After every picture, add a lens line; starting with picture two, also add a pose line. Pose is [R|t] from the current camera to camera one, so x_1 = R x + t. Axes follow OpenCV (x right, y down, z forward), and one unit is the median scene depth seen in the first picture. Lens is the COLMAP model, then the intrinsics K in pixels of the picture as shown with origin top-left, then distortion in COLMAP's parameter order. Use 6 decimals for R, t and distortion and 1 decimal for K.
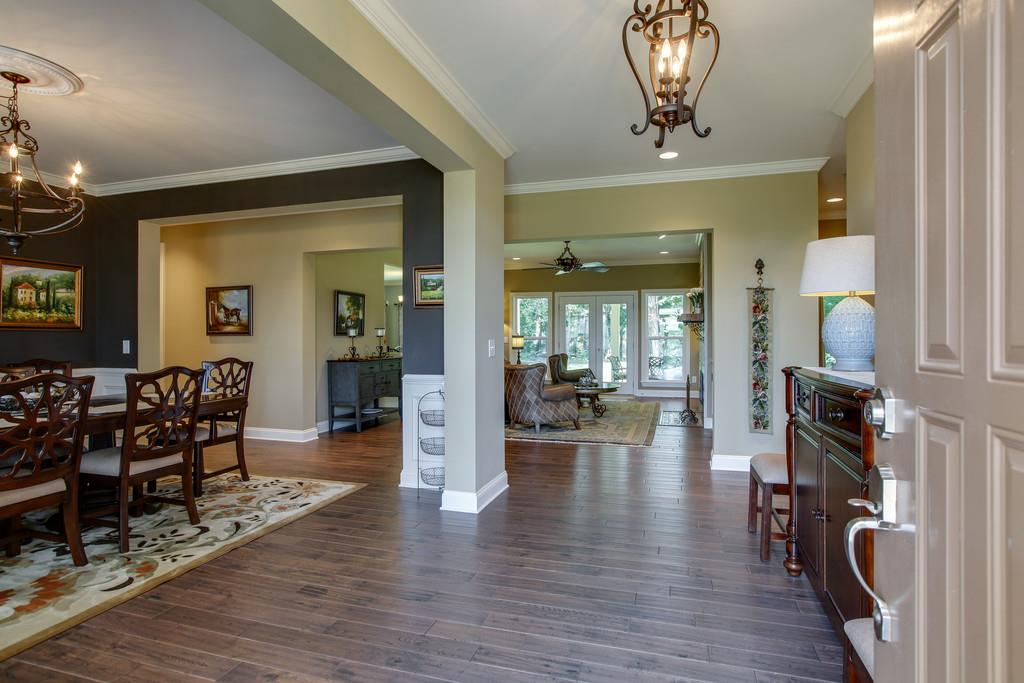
lens RADIAL K [[554.0, 0, 510.8], [0, 554.0, 338.1], [0, 0, 1]] dist [-0.047289, 0.034798]
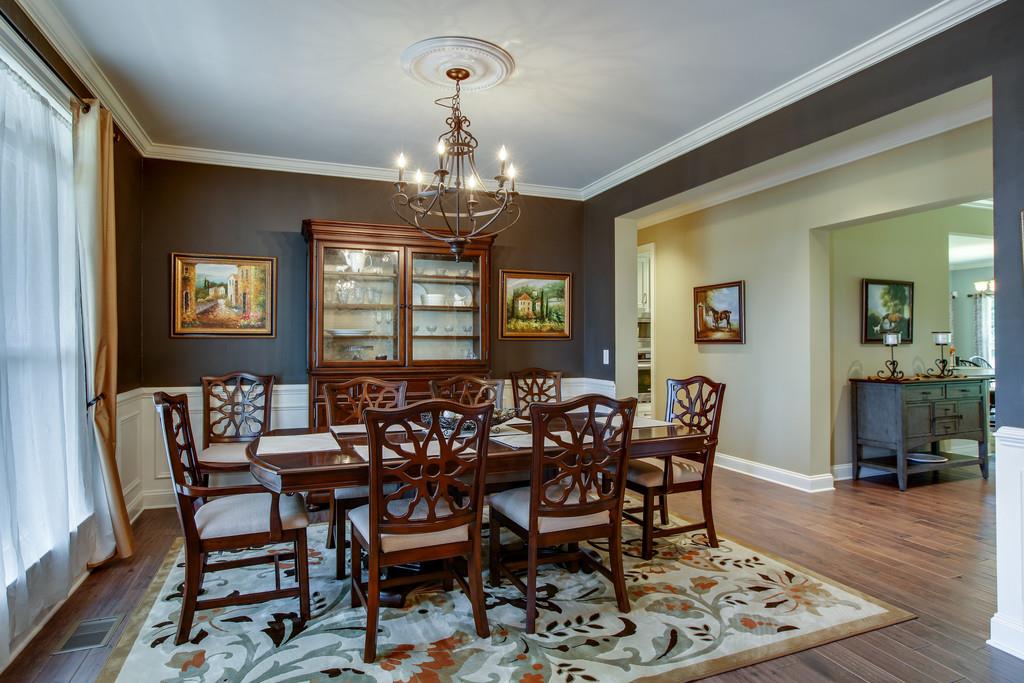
lens RADIAL K [[554.0, 0, 510.8], [0, 554.0, 338.1], [0, 0, 1]] dist [-0.047289, 0.034798]
pose [[0.619516, -0.003116, -0.784978, -0.075295], [0.000522, 0.999994, -0.003558, -0.013814], [0.784984, 0.001795, 0.619514, 0.324516]]
